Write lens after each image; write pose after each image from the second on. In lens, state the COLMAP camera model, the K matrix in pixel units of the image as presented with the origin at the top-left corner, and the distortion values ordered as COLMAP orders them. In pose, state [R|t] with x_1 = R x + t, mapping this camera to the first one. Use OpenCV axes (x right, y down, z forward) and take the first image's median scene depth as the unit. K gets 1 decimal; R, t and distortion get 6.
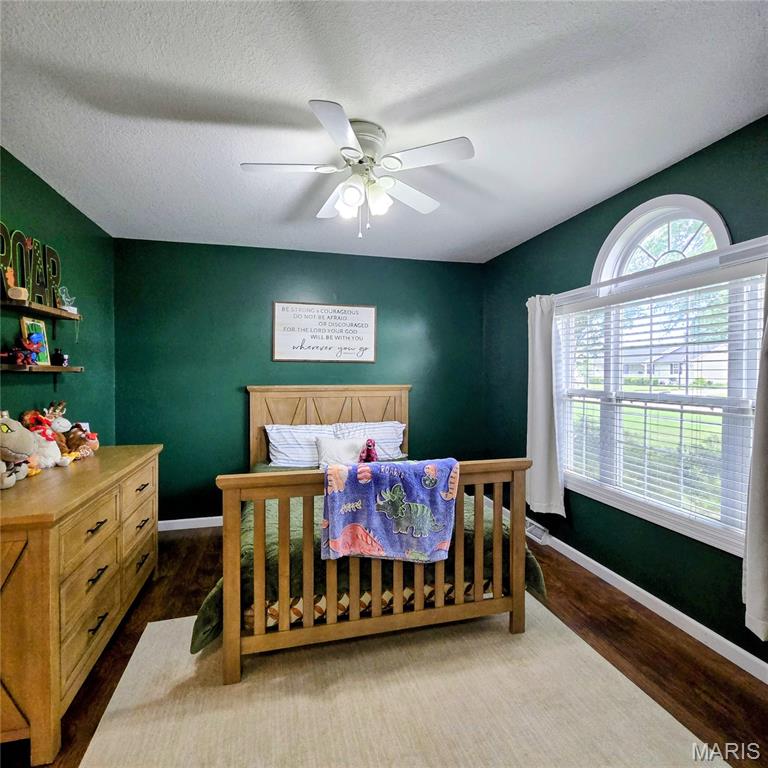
lens RADIAL K [[421.7, 0, 389.0], [0, 421.7, 381.8], [0, 0, 1]] dist [-0.004016, 0.000147]
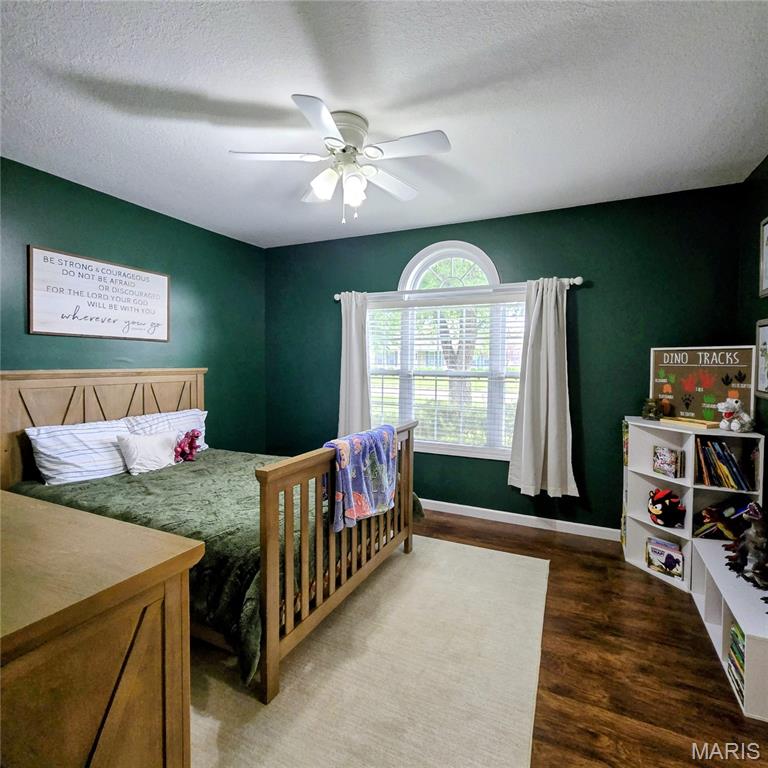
lens RADIAL K [[421.7, 0, 390.0], [0, 421.7, 382.6], [0, 0, 1]] dist [-0.004016, 0.000147]
pose [[0.639678, -0.033554, 0.767910, -0.497559], [0.009342, 0.999312, 0.035884, 0.012066], [-0.768586, -0.015780, 0.639551, 0.143706]]
